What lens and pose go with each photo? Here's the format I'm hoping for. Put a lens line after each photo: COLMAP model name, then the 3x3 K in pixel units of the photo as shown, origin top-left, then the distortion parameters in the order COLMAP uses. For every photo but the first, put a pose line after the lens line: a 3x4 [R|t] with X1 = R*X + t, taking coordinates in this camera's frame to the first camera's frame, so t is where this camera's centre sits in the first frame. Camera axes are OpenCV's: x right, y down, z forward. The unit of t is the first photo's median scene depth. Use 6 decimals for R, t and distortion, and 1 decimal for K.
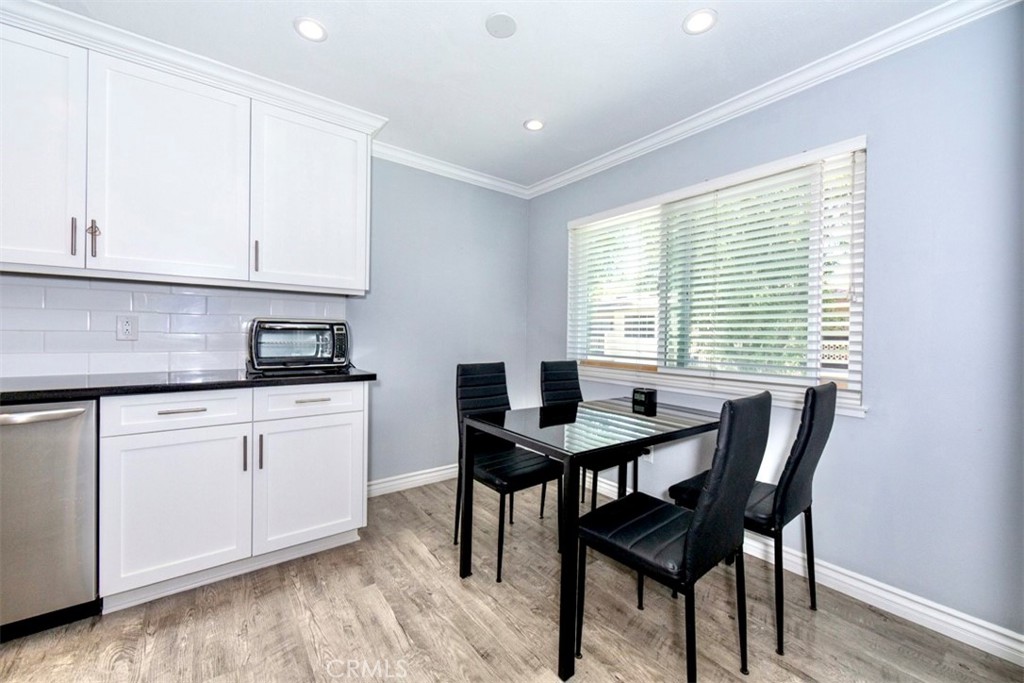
lens RADIAL K [[417.5, 0, 514.0], [0, 417.5, 336.7], [0, 0, 1]] dist [-0.000783, -0.000027]
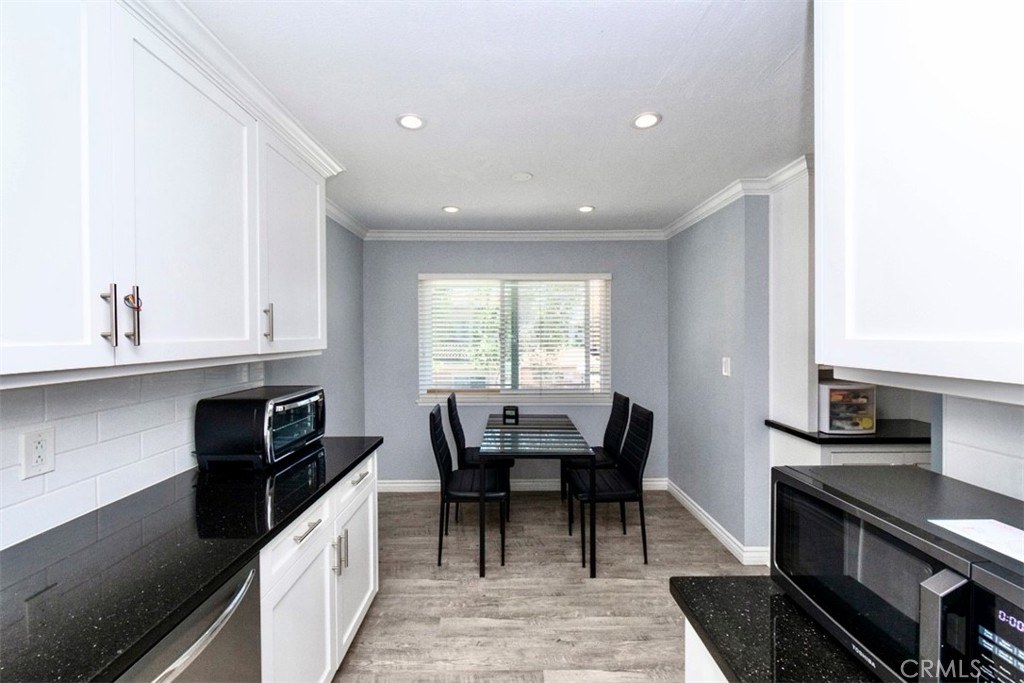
lens RADIAL K [[417.5, 0, 514.0], [0, 417.5, 336.7], [0, 0, 1]] dist [-0.000783, -0.000027]
pose [[0.570776, -0.027354, 0.820650, -0.998710], [0.018747, 0.999619, 0.020281, -0.171771], [-0.820892, 0.003809, 0.571071, 0.161212]]
